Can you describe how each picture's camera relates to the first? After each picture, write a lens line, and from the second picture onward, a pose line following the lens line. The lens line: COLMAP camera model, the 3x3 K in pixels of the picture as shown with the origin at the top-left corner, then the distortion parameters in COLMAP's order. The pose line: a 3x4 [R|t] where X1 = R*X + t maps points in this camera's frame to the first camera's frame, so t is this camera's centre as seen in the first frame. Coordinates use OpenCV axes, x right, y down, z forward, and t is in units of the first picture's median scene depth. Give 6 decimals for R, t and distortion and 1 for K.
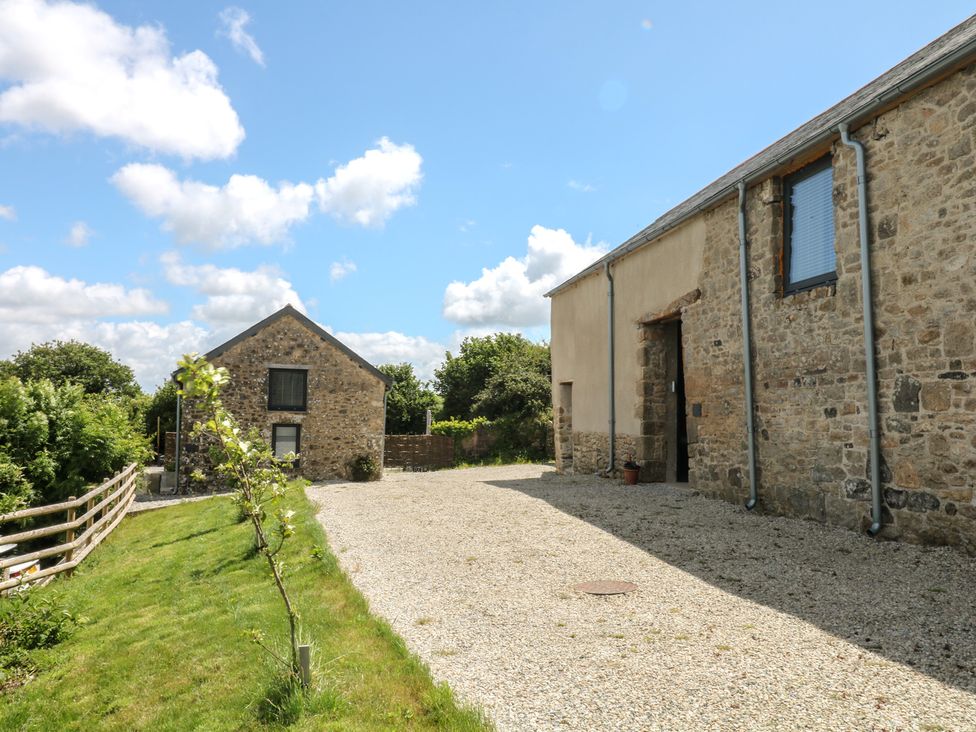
lens RADIAL K [[861.5, 0, 488.0], [0, 861.5, 366.0], [0, 0, 1]] dist [0.004500, -0.003165]
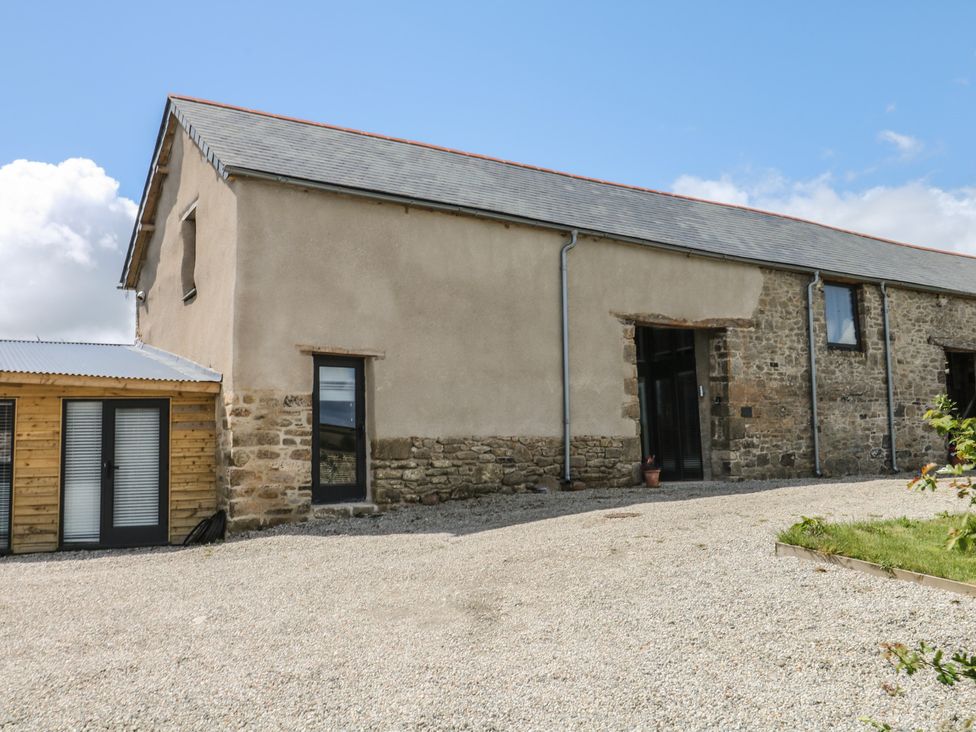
lens RADIAL K [[861.5, 0, 488.0], [0, 861.5, 366.0], [0, 0, 1]] dist [0.004500, -0.003165]
pose [[-0.395185, 0.099840, 0.913160, -1.049031], [-0.036349, 0.991598, -0.124147, 0.210889], [-0.917882, -0.082253, -0.388235, 2.513277]]
